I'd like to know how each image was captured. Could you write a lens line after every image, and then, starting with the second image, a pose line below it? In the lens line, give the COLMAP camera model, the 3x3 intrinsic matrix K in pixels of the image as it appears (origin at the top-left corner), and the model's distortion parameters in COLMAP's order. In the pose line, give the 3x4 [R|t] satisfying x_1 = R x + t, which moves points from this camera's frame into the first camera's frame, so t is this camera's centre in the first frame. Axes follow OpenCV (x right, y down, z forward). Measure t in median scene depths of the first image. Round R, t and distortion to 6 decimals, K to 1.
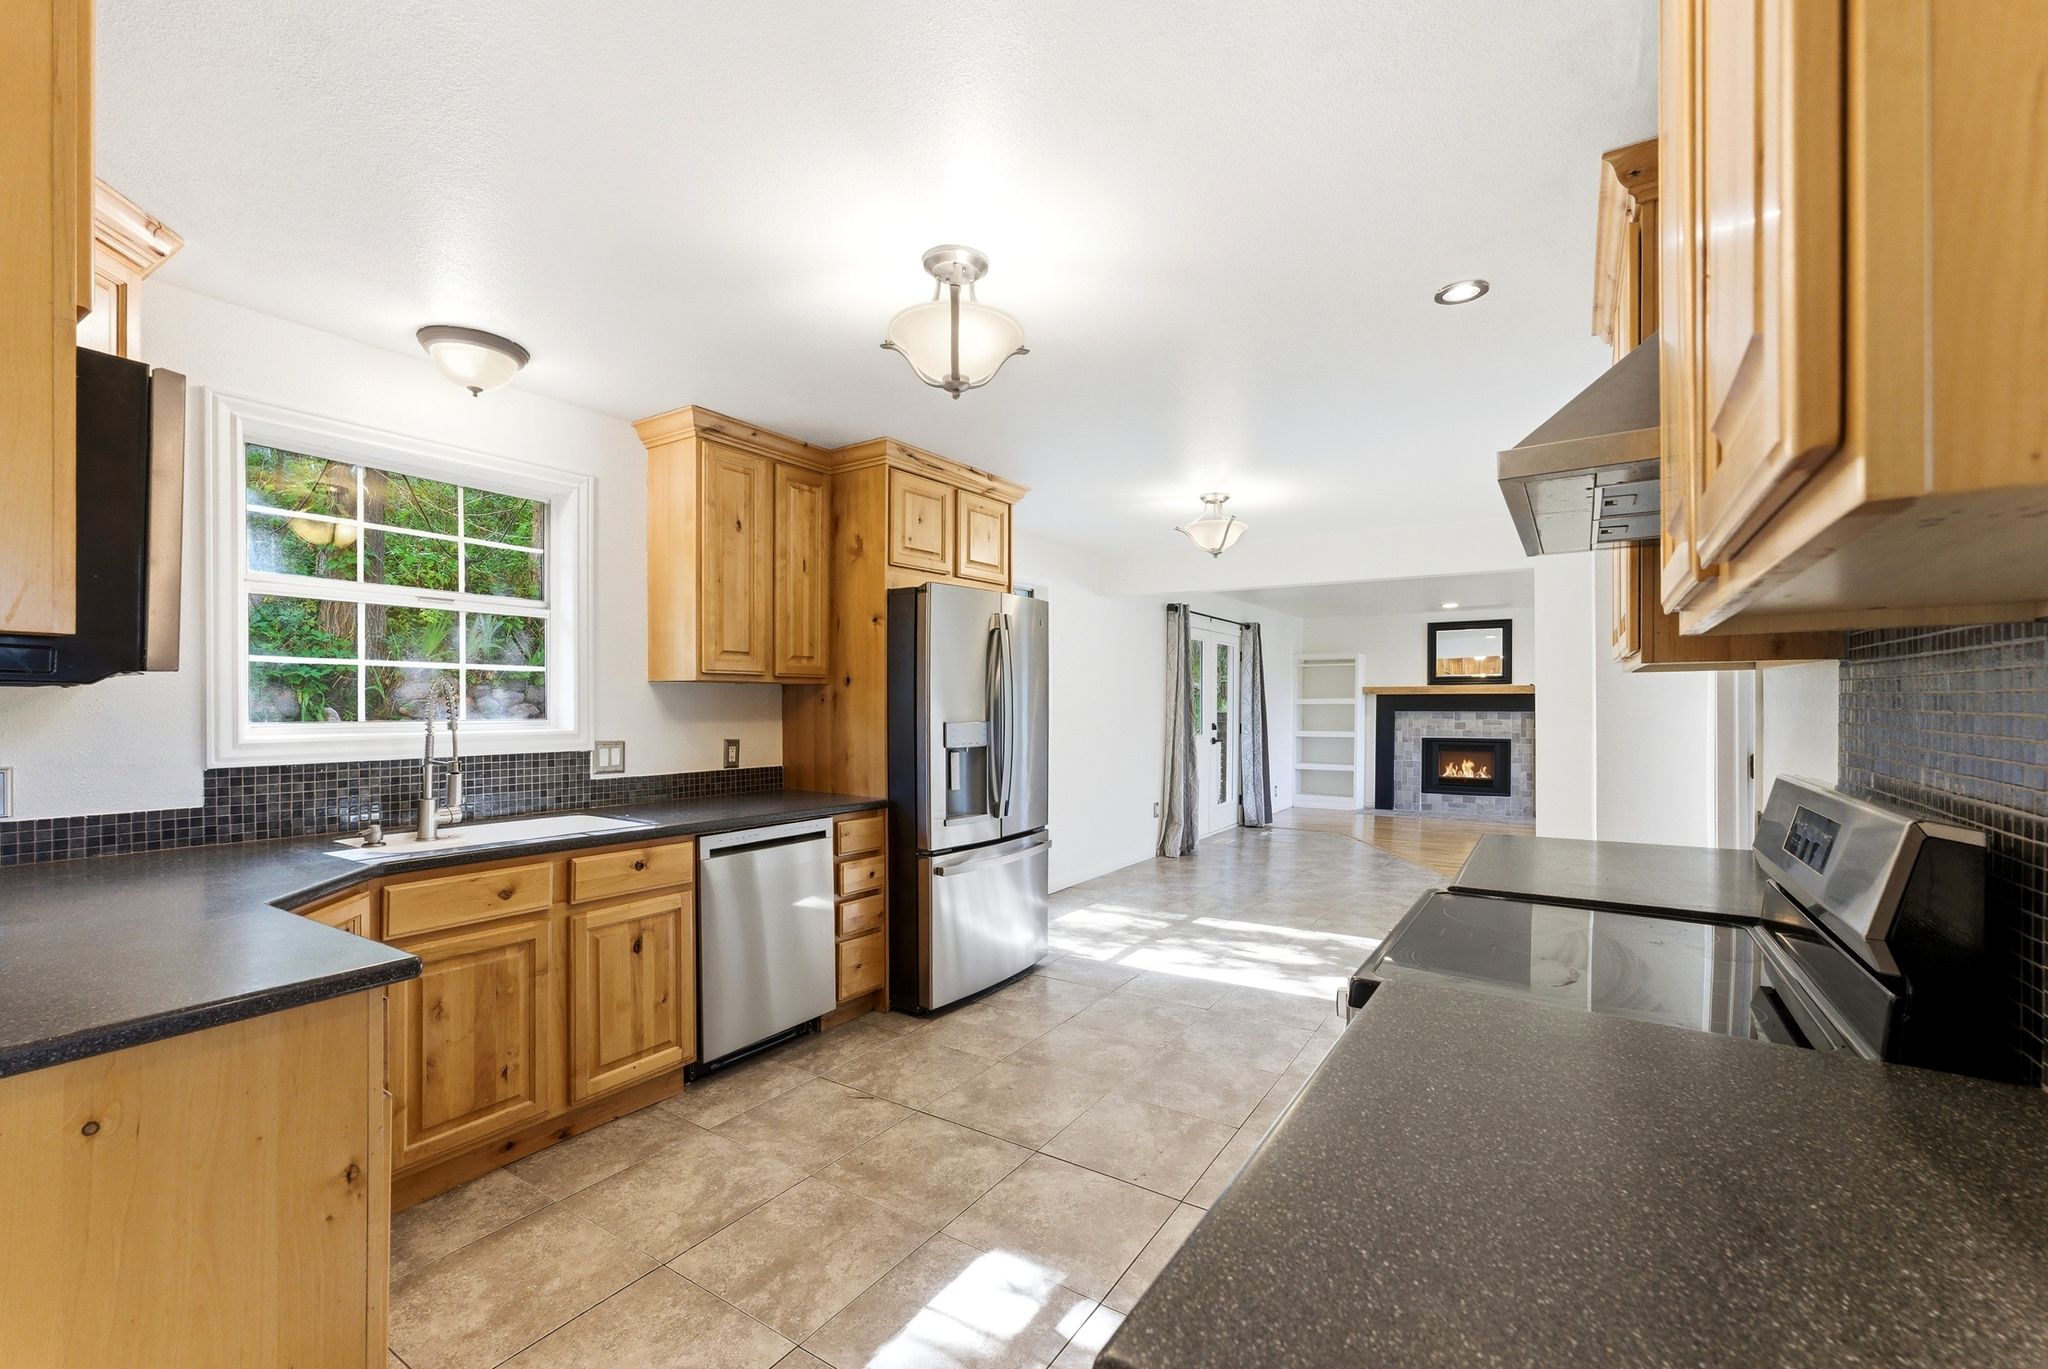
lens RADIAL K [[849.0, 0, 1036.2], [0, 849.0, 719.1], [0, 0, 1]] dist [0.000123, -0.000036]
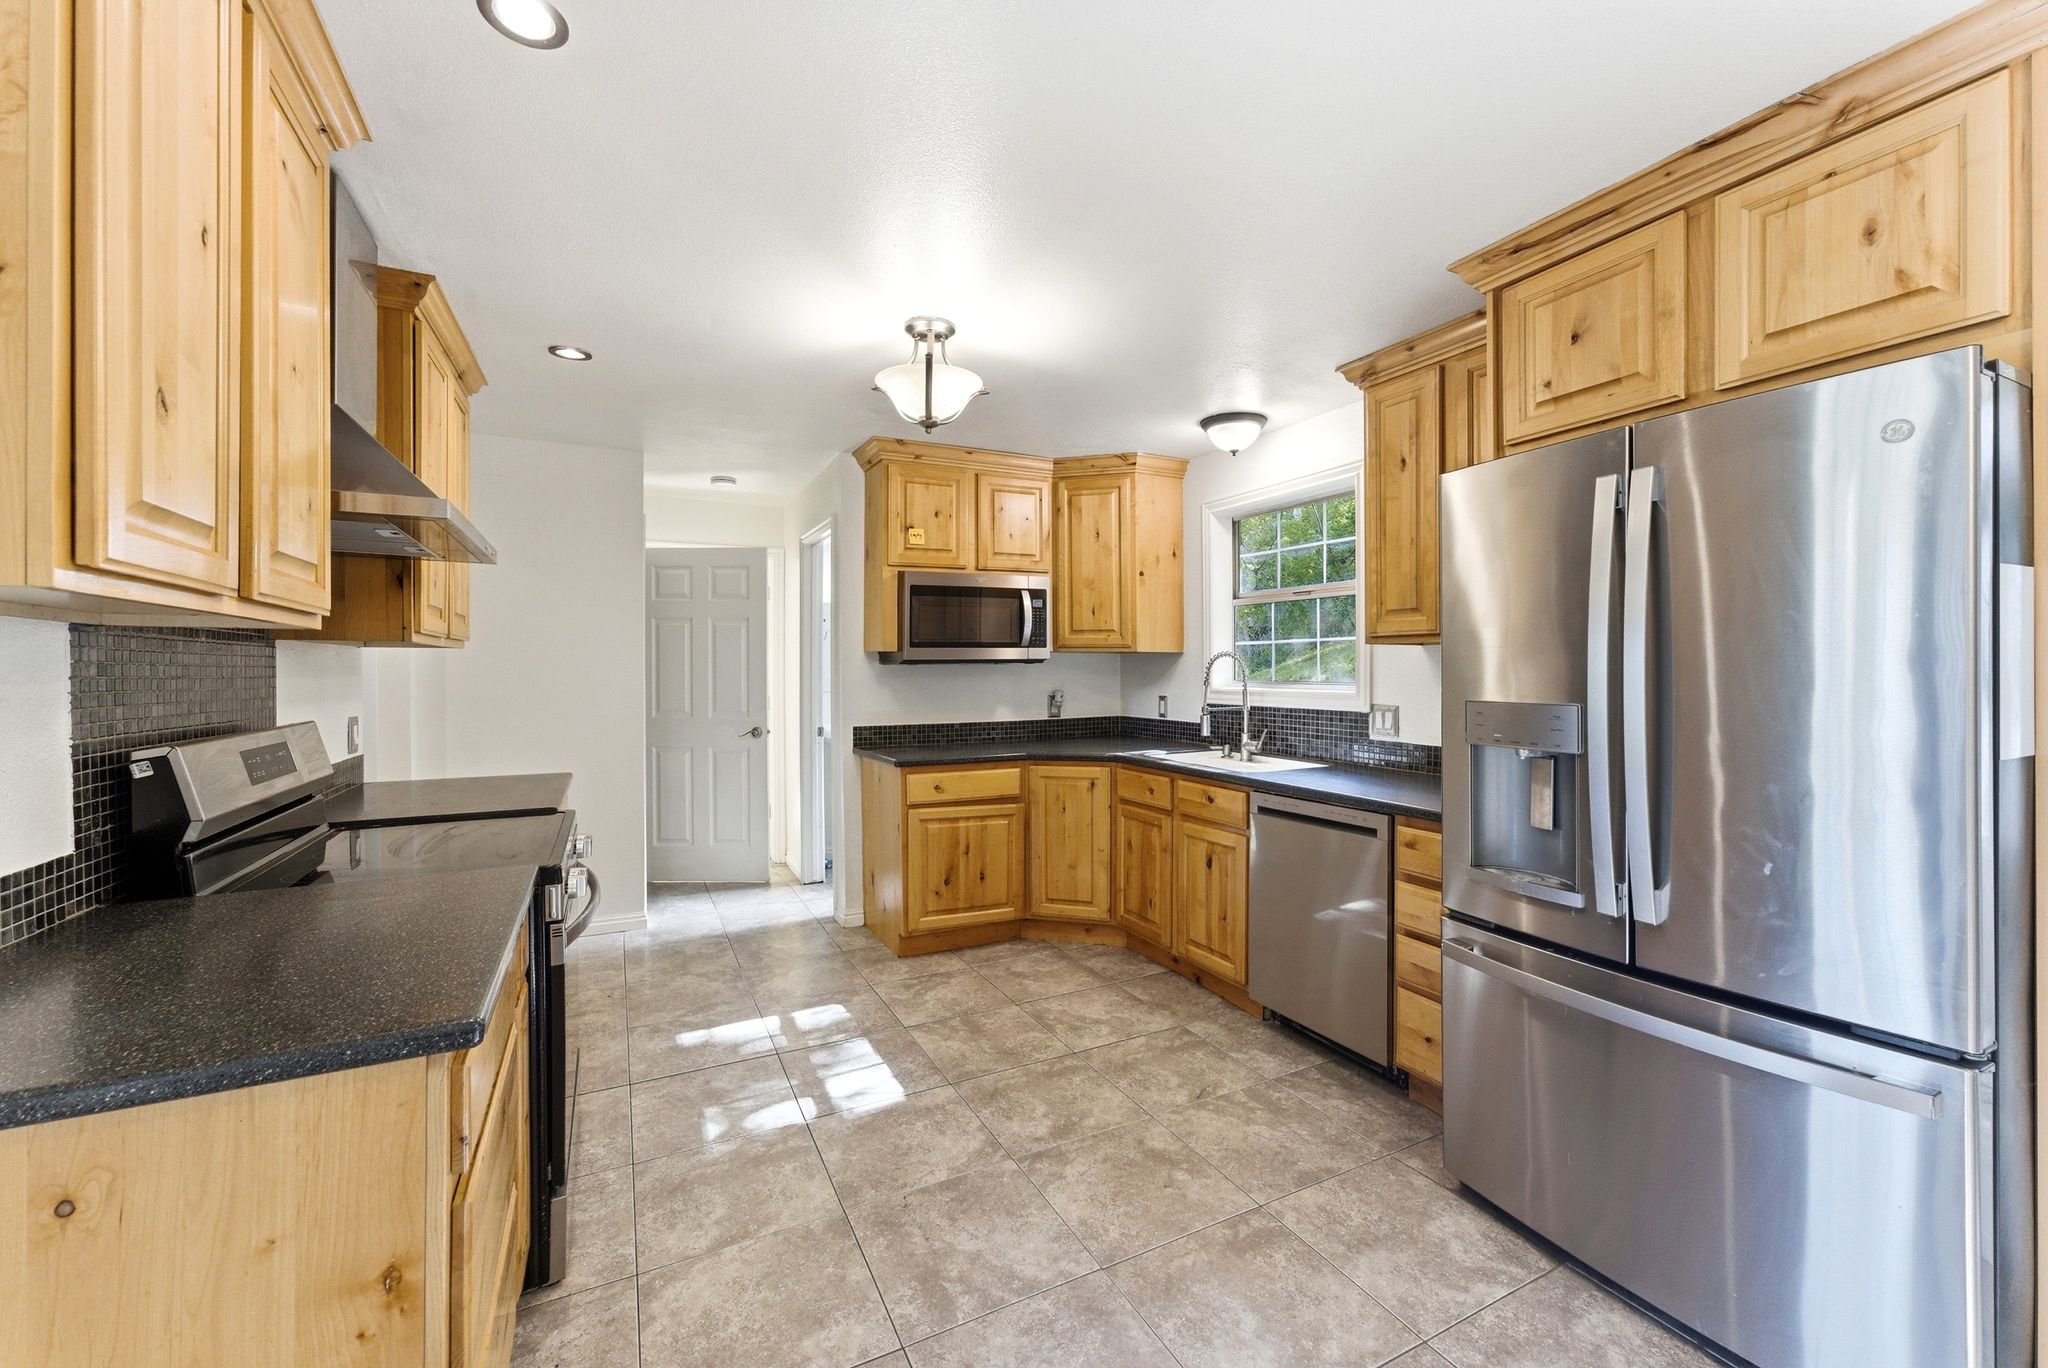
lens RADIAL K [[833.7, 0, 1033.4], [0, 833.7, 674.3], [0, 0, 1]] dist [-0.007205, 0.002872]
pose [[-0.504284, 0.007824, -0.863502, 0.626214], [-0.011516, 0.999809, 0.015784, -0.024073], [0.863461, 0.017903, -0.504098, 1.202636]]
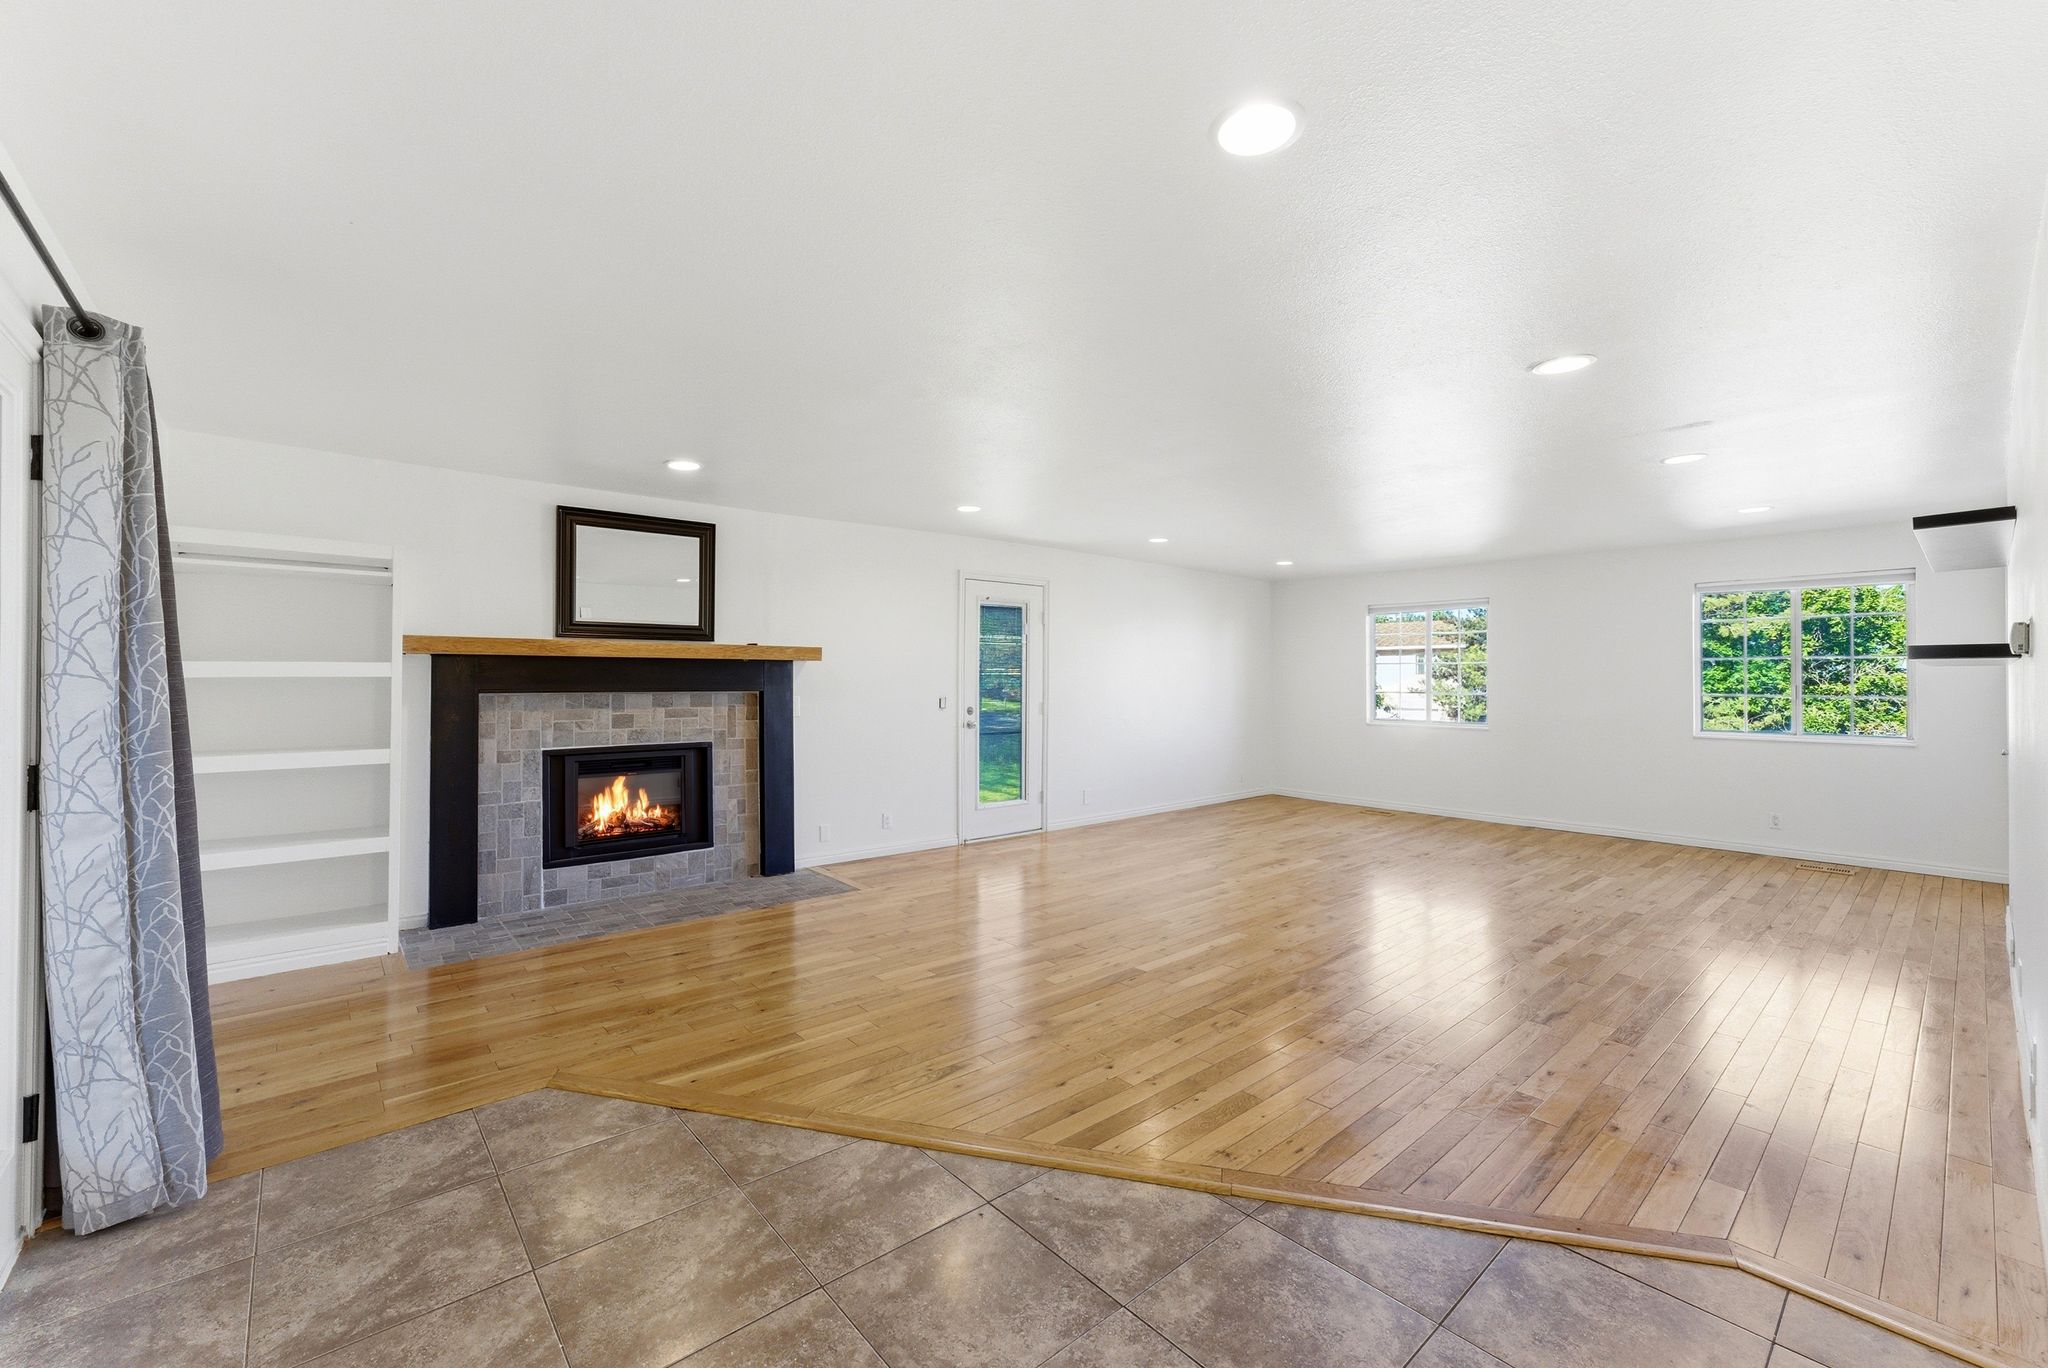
lens RADIAL K [[833.7, 0, 1032.8], [0, 833.7, 672.8], [0, 0, 1]] dist [-0.007205, 0.002872]
pose [[0.290645, 0.011541, 0.956761, 0.337553], [0.018696, 0.999668, -0.017738, -0.024853], [-0.956648, 0.023043, 0.290333, 2.134317]]
